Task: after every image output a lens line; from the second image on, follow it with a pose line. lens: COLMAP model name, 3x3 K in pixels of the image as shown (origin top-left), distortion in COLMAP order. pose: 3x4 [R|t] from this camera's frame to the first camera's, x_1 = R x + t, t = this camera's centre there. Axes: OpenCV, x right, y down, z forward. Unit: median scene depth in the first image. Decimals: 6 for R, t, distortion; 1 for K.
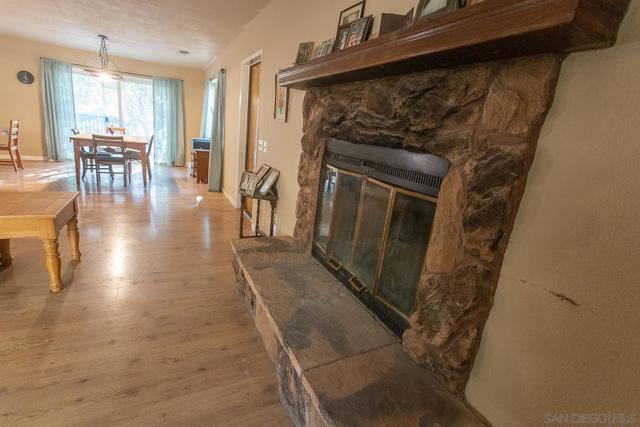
lens RADIAL K [[307.2, 0, 320.0], [0, 307.2, 213.5], [0, 0, 1]] dist [-0.006315, 0.000277]
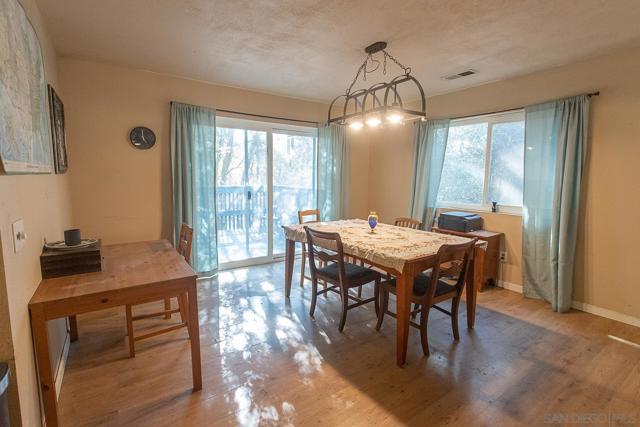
lens RADIAL K [[307.2, 0, 320.0], [0, 307.2, 213.5], [0, 0, 1]] dist [-0.006315, 0.000277]
pose [[0.987348, -0.107594, 0.116480, -0.799368], [0.121451, 0.985408, -0.119250, -0.229484], [-0.101950, 0.131887, 0.986008, 0.487862]]
